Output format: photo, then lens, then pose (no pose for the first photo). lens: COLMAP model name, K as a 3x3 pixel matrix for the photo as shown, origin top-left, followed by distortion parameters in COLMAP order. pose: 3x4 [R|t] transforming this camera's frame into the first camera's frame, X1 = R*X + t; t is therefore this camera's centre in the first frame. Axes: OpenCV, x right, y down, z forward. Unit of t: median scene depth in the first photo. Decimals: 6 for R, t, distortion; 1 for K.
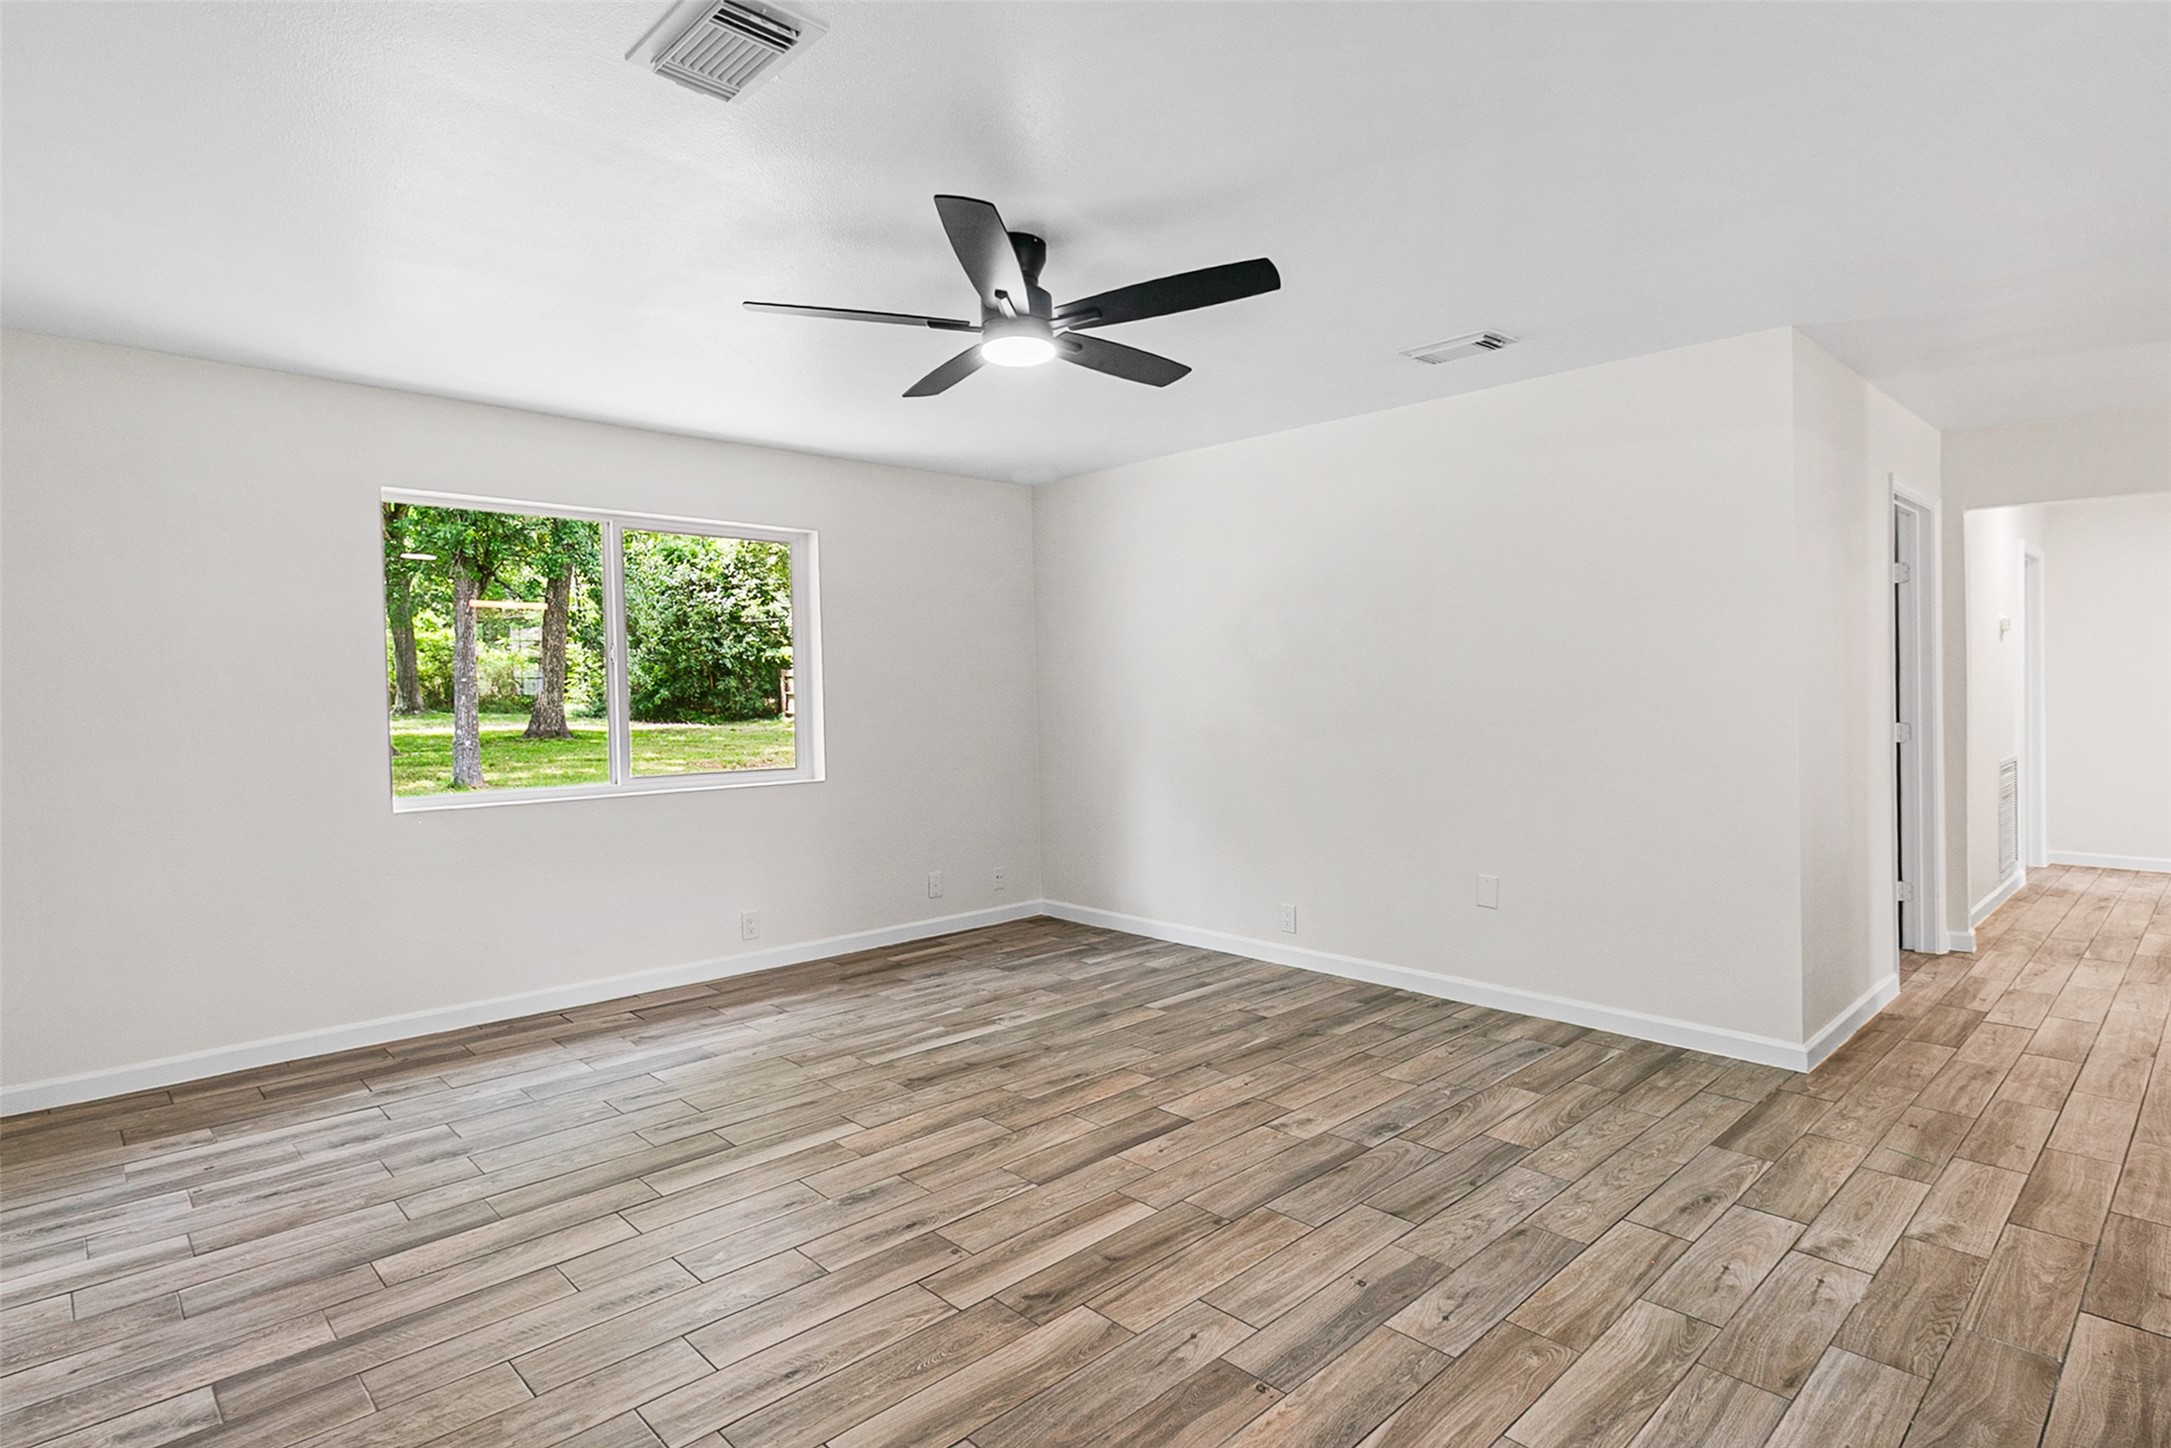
lens RADIAL K [[1122.4, 0, 1086.4], [0, 1122.4, 676.4], [0, 0, 1]] dist [0.004565, -0.001174]
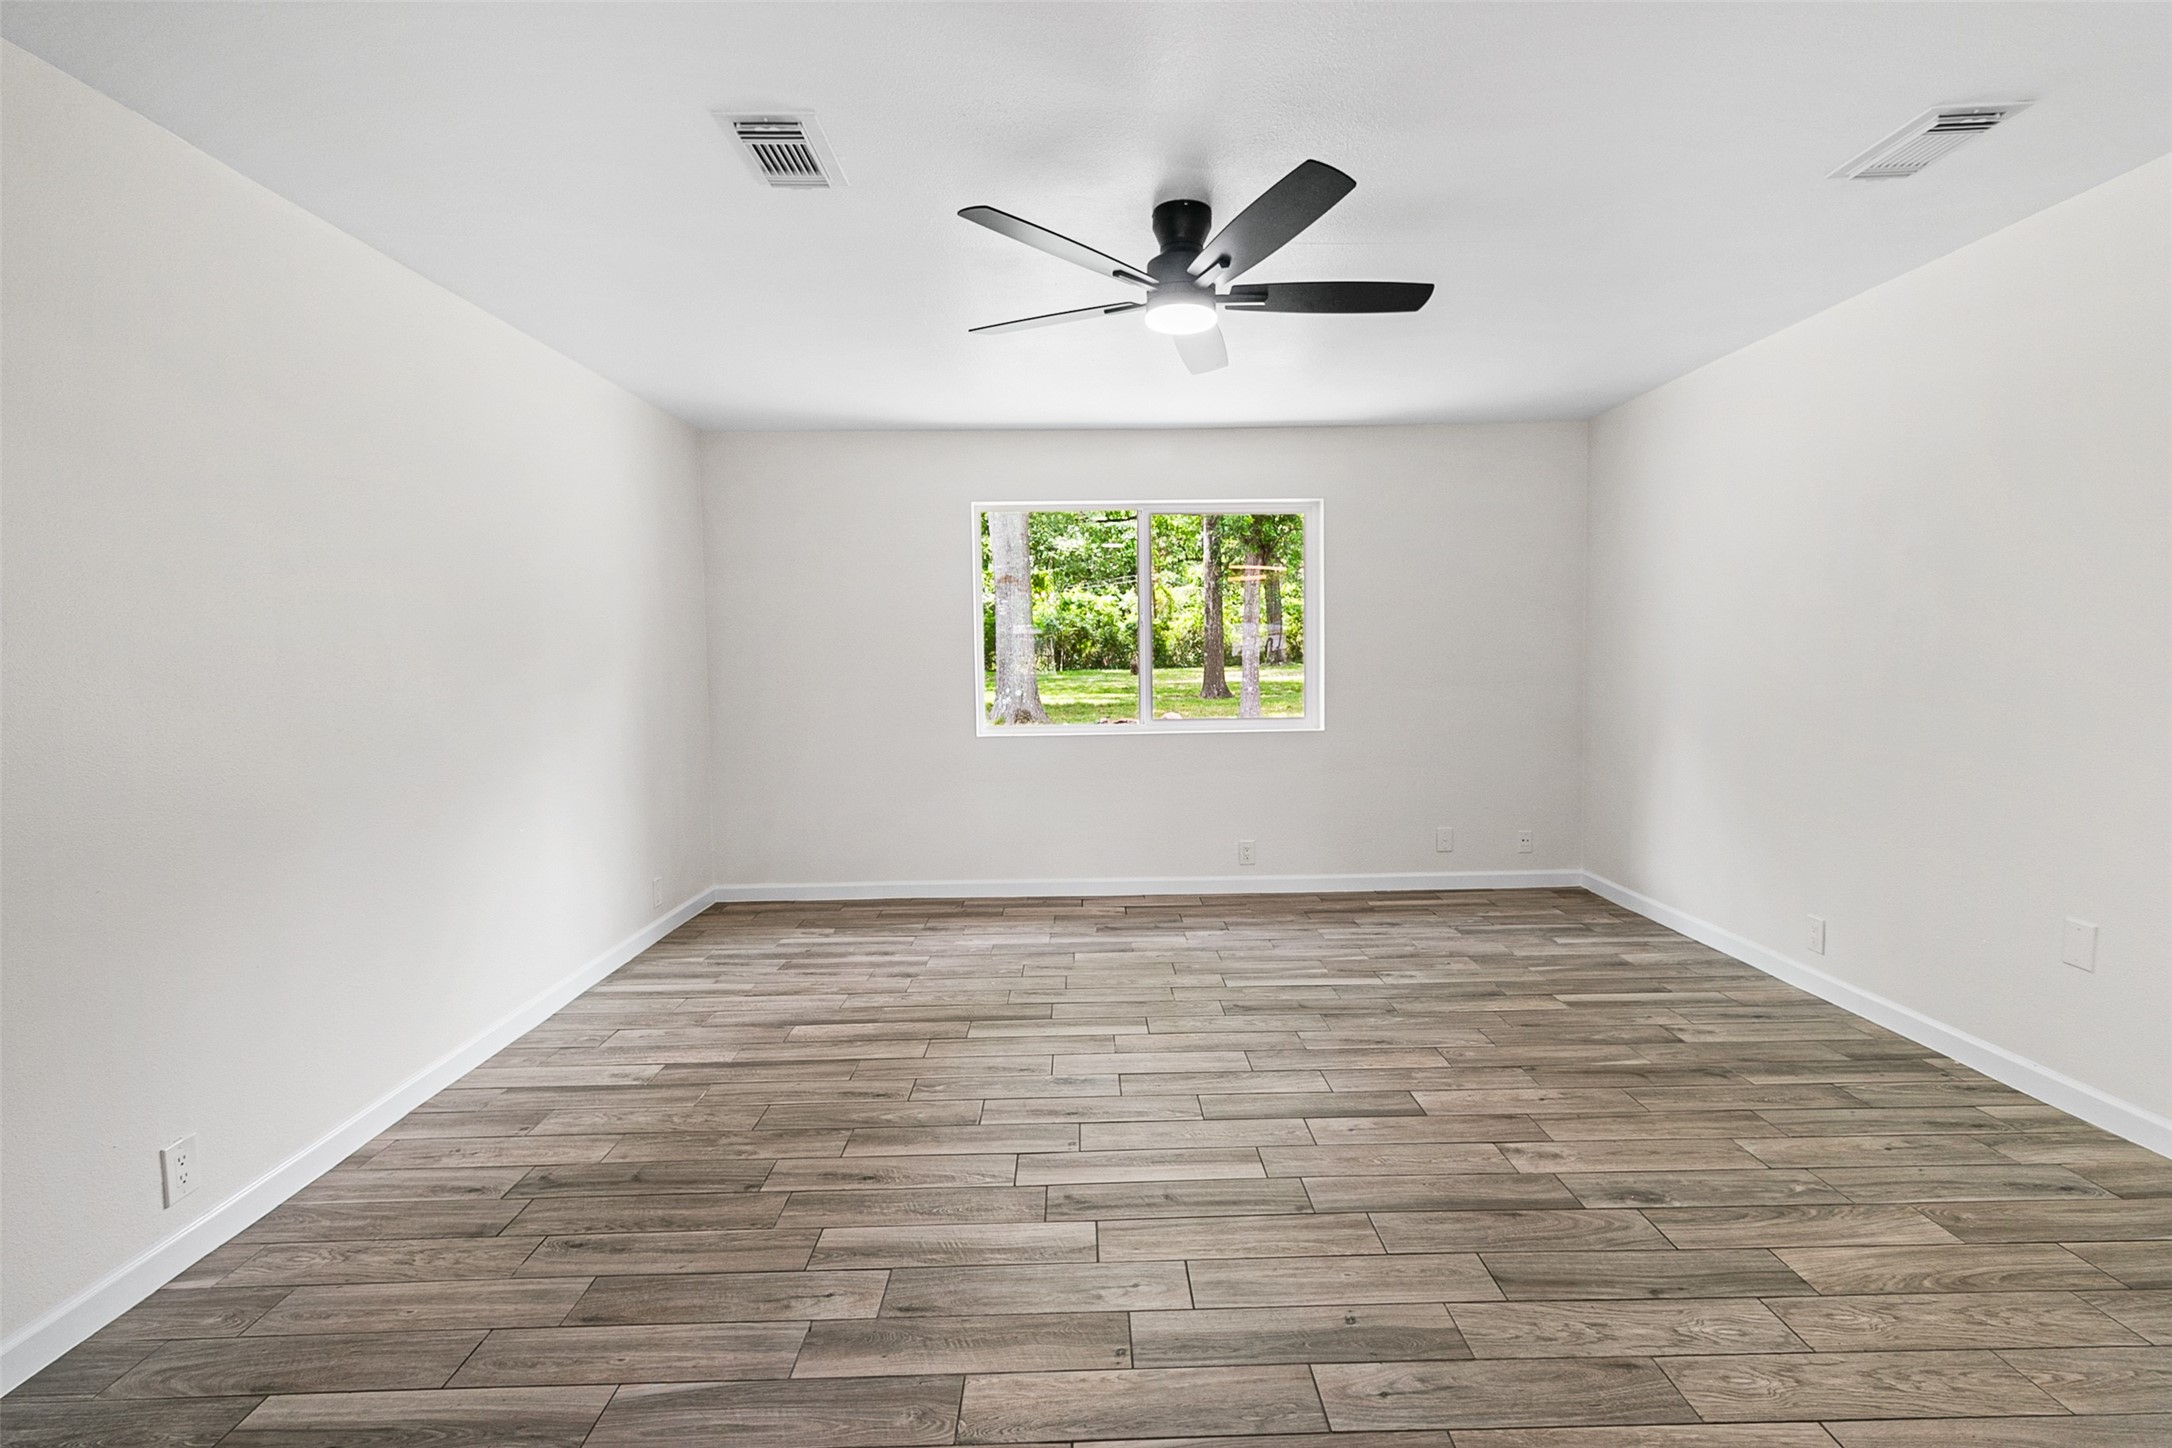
lens RADIAL K [[1021.4, 0, 1106.6], [0, 1021.4, 705.8], [0, 0, 1]] dist [0.005689, -0.000866]
pose [[0.734389, 0.034770, -0.677838, 0.456816], [0.014732, 0.997635, 0.067135, -0.002691], [0.678569, -0.059289, 0.732140, 0.218043]]
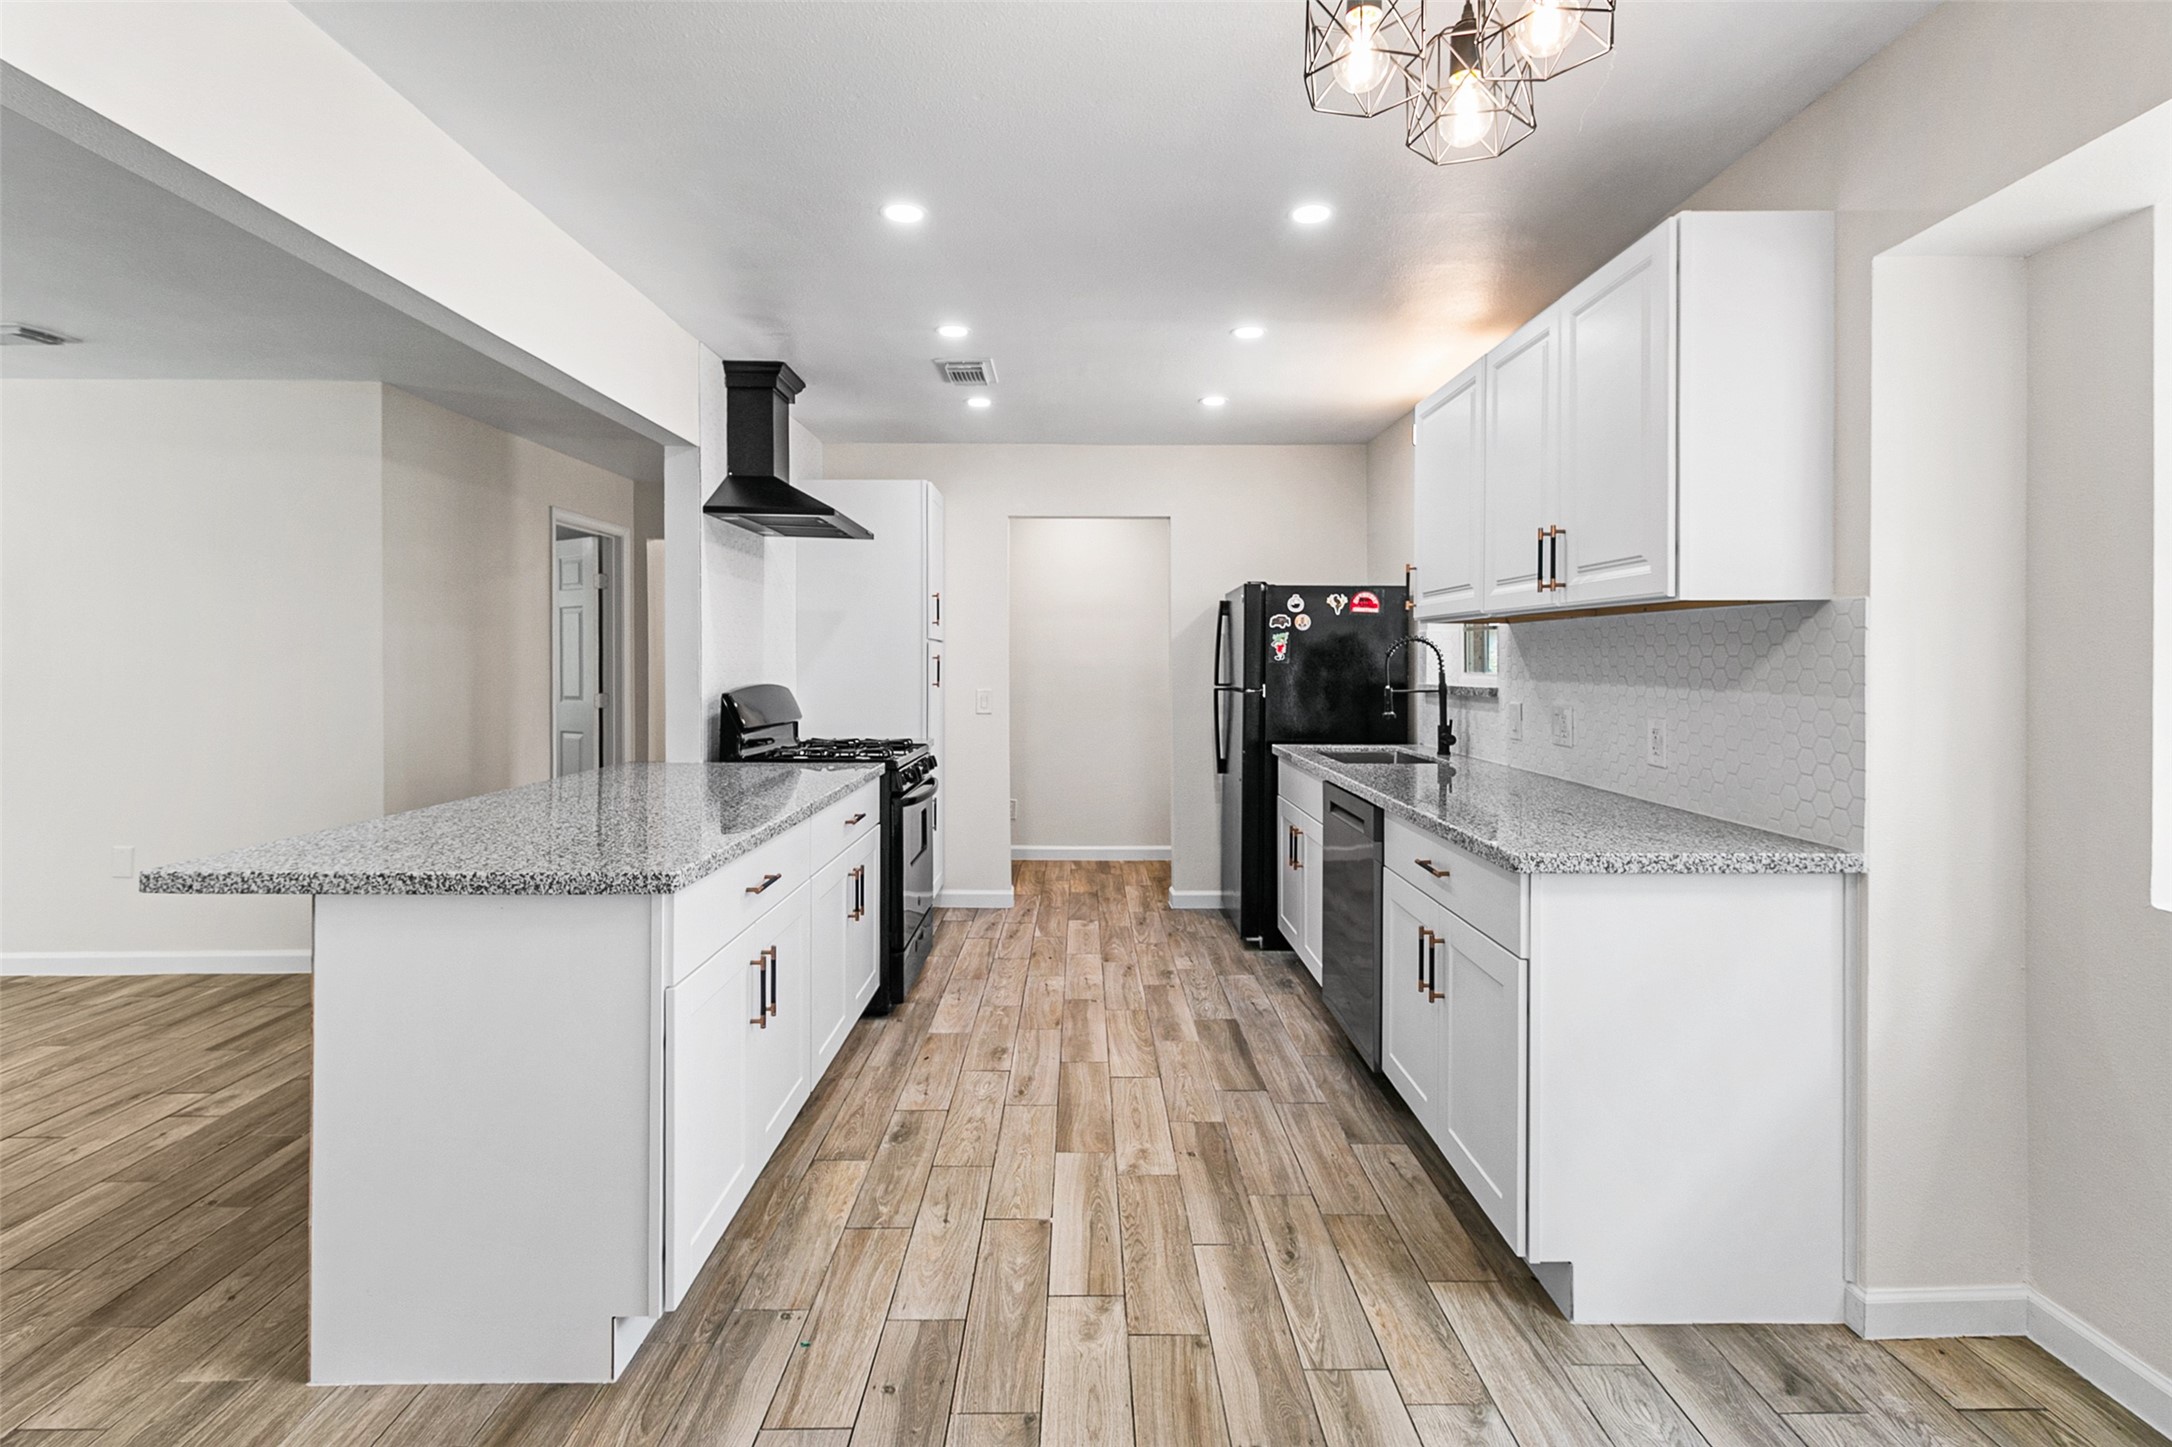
lens RADIAL K [[1021.4, 0, 1091.6], [0, 1021.4, 660.7], [0, 0, 1]] dist [0.005689, -0.000866]
pose [[0.688947, 0.006660, 0.724781, 0.382615], [-0.010933, 0.999940, 0.001204, -0.010293], [-0.724729, -0.008754, 0.688978, -0.406911]]
